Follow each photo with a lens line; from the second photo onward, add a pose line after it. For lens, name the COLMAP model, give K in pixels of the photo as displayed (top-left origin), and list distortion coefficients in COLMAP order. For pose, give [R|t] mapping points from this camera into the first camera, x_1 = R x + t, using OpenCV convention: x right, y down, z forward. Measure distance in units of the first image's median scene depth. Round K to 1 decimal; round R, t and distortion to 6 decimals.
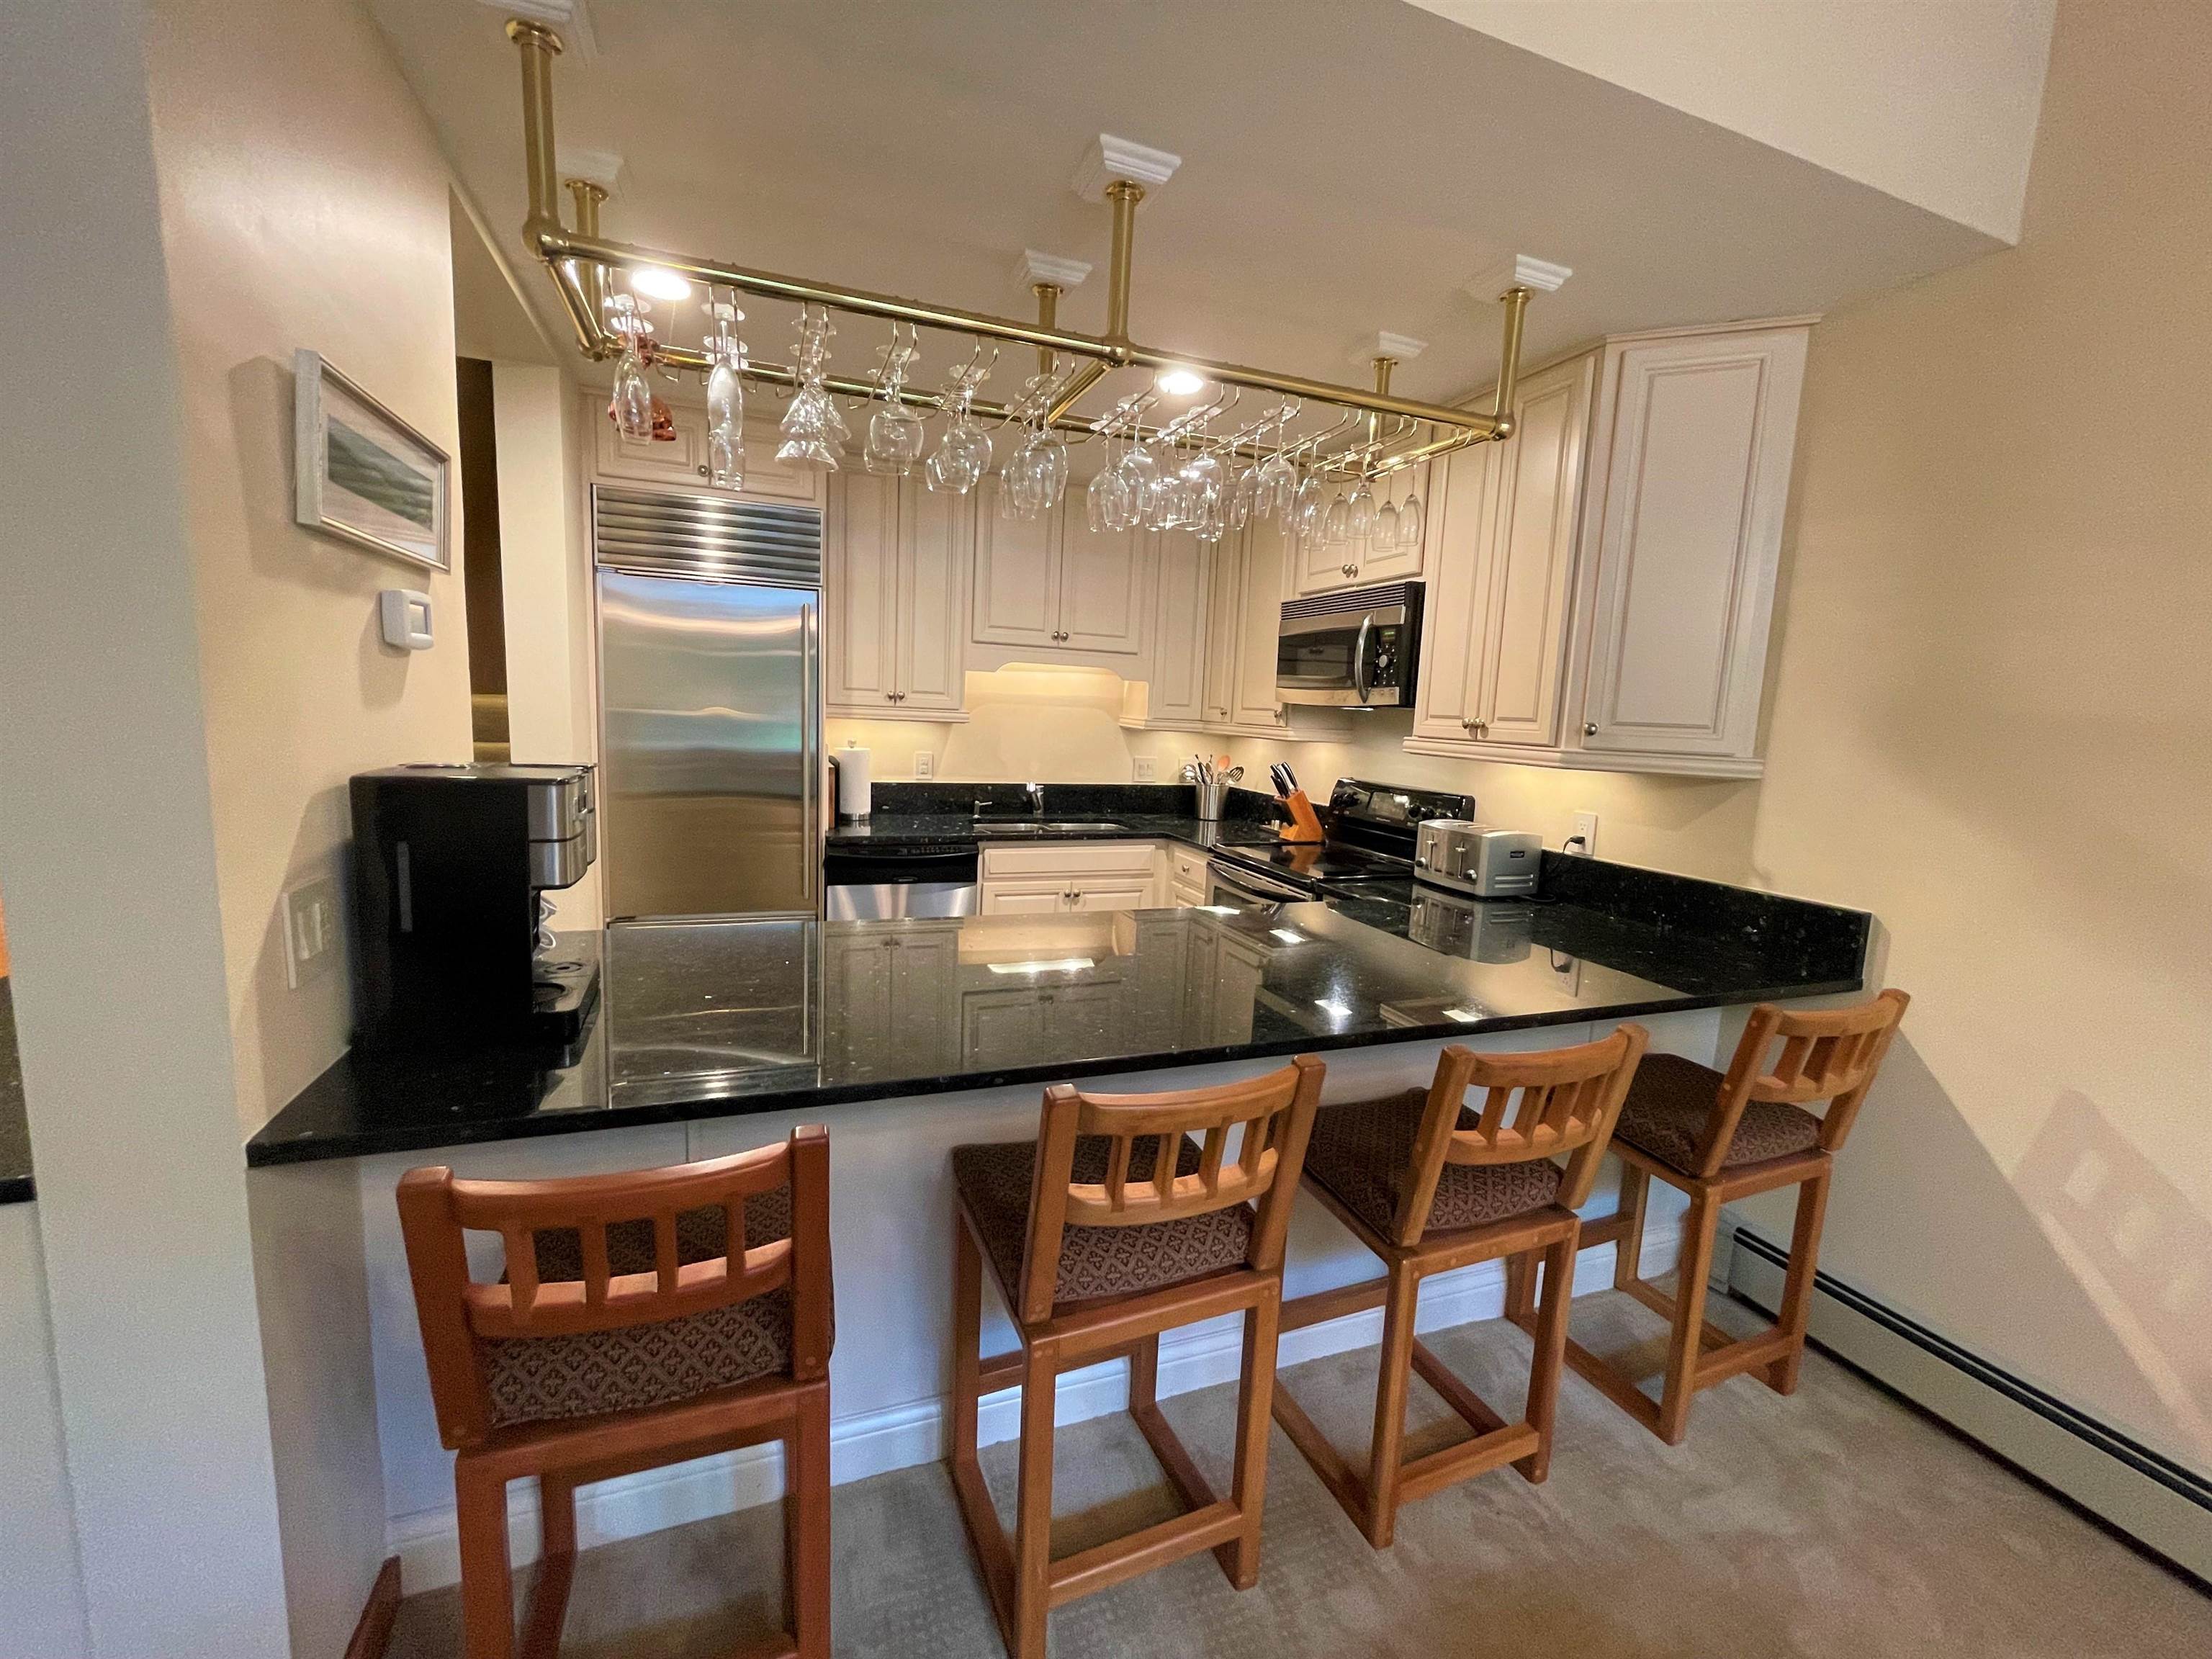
lens RADIAL K [[906.6, 0, 1113.6], [0, 906.6, 833.2], [0, 0, 1]] dist [0.002013, -0.000585]
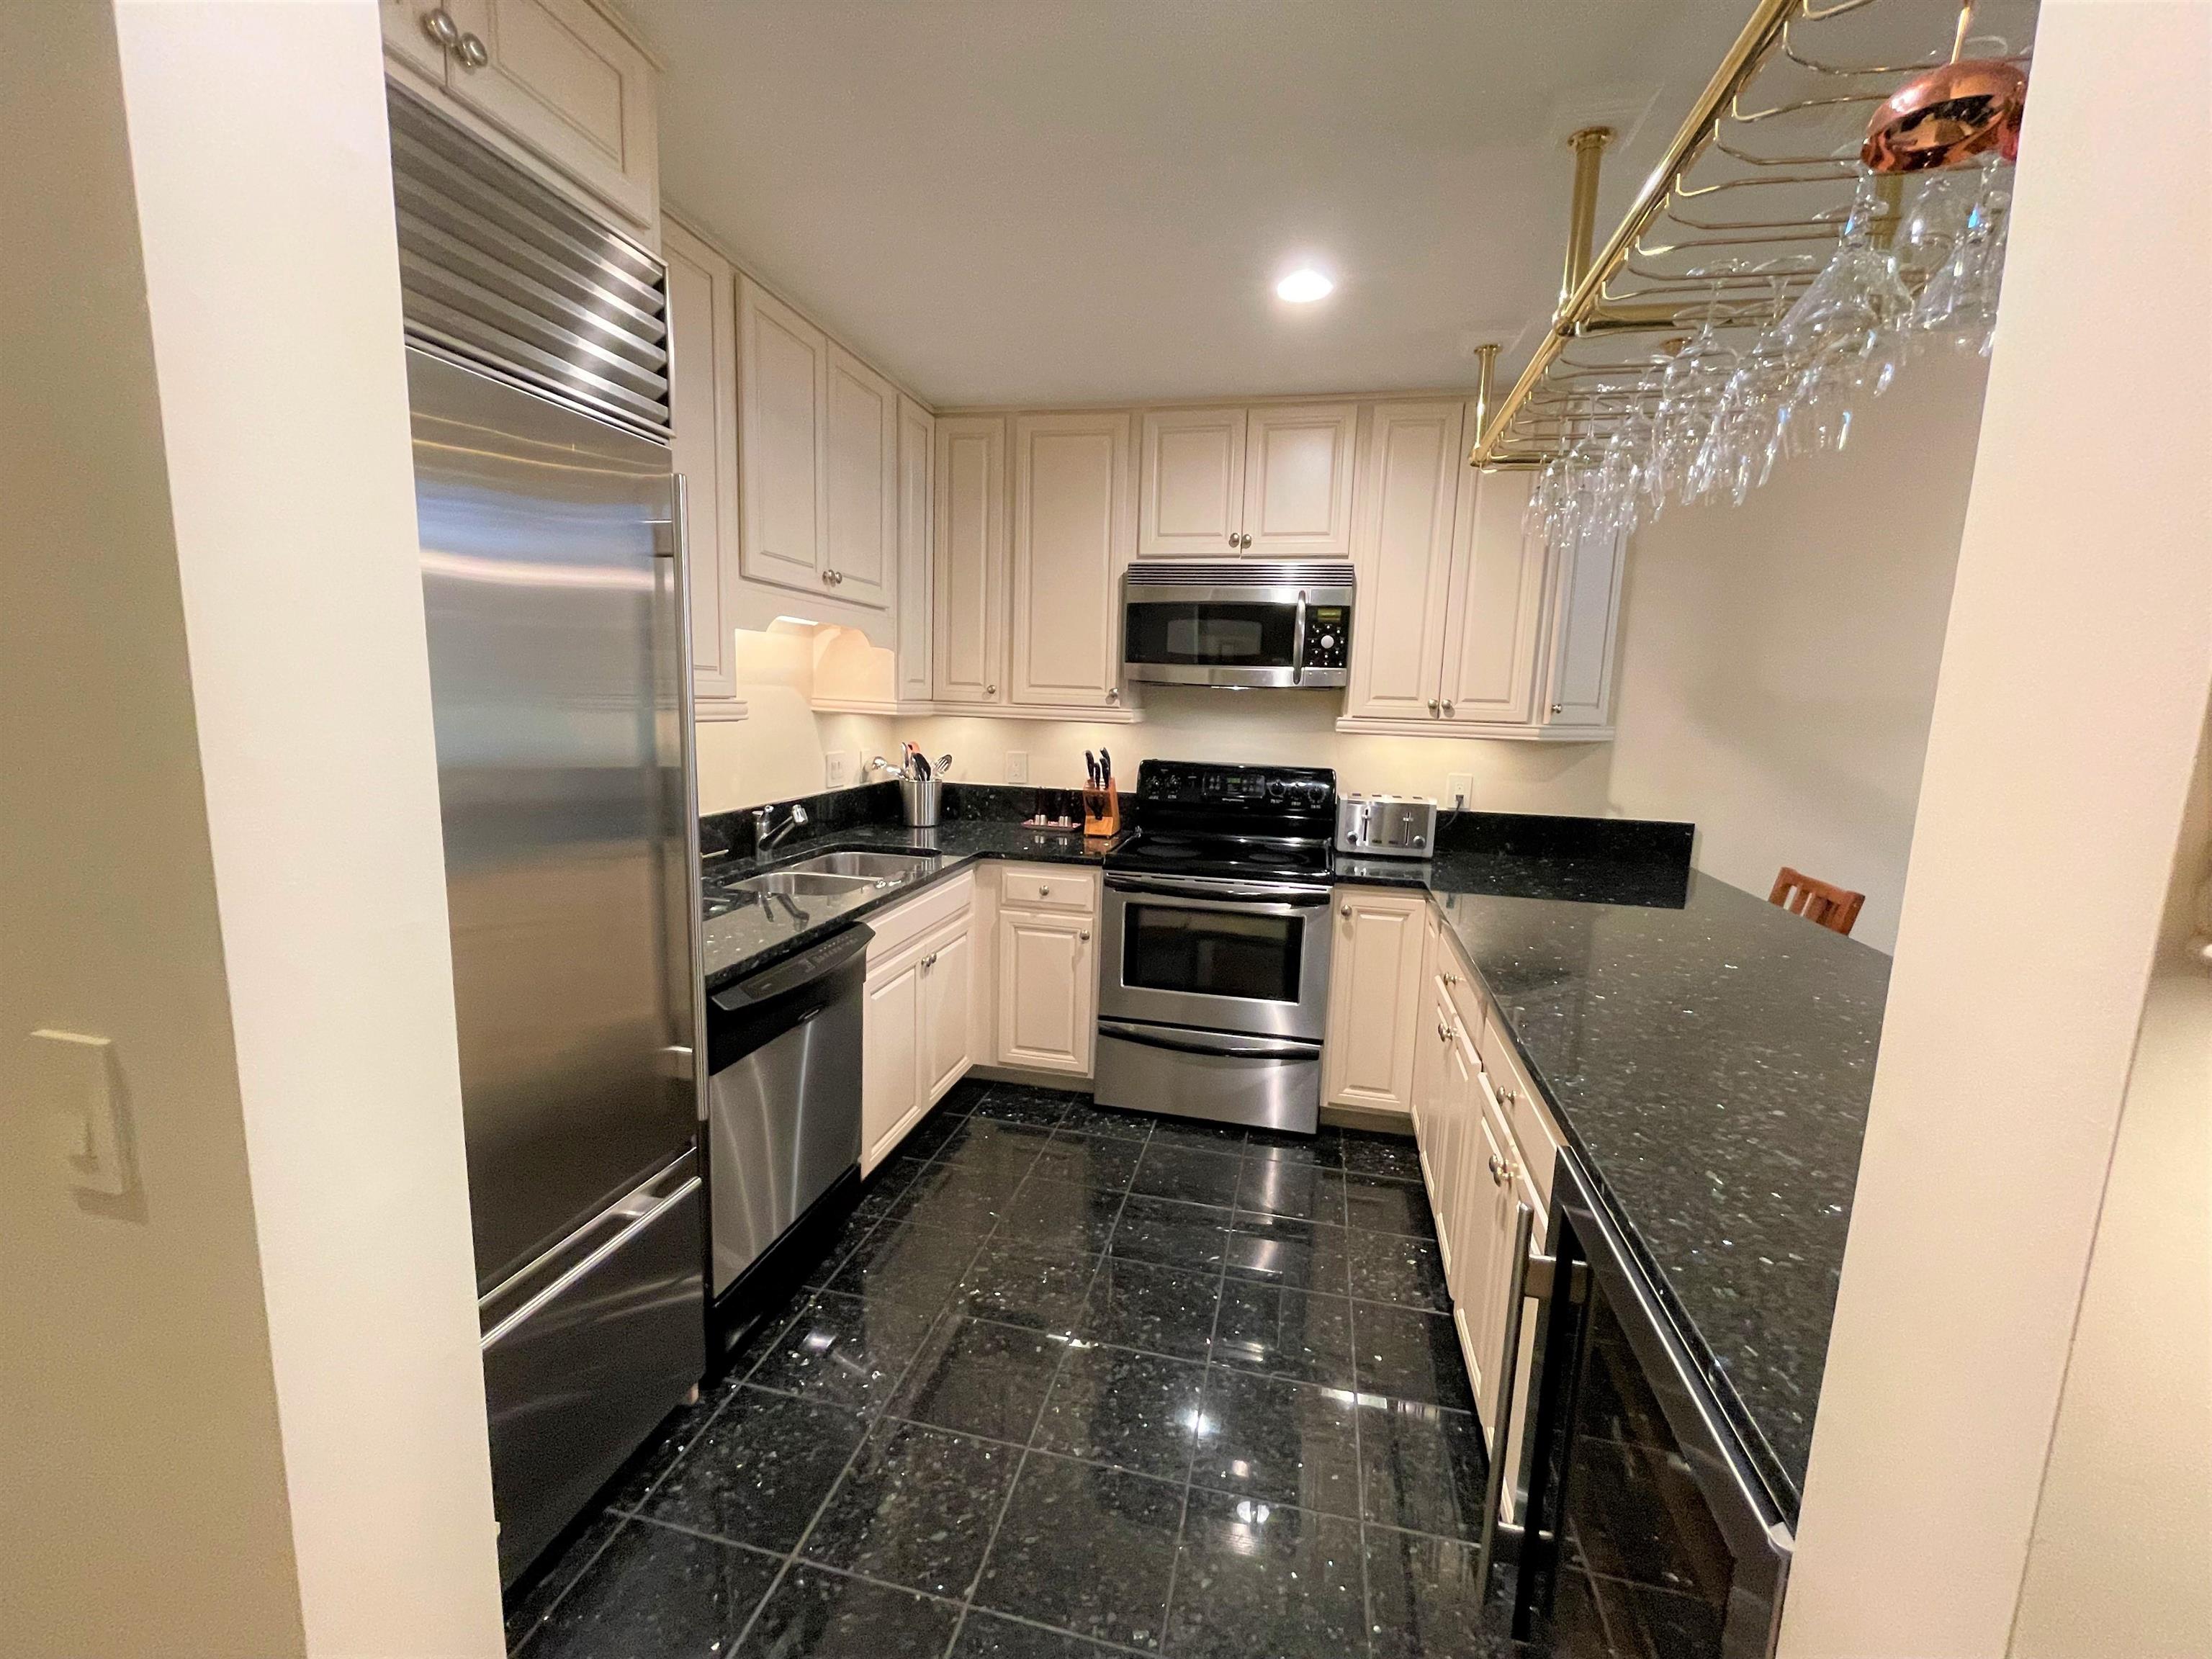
lens RADIAL K [[906.6, 0, 1115.1], [0, 906.6, 834.0], [0, 0, 1]] dist [0.002013, -0.000585]
pose [[0.557600, -0.148987, 0.816631, -0.665183], [0.106116, 0.988484, 0.107885, -0.112033], [-0.823300, 0.026501, 0.566988, 0.624455]]
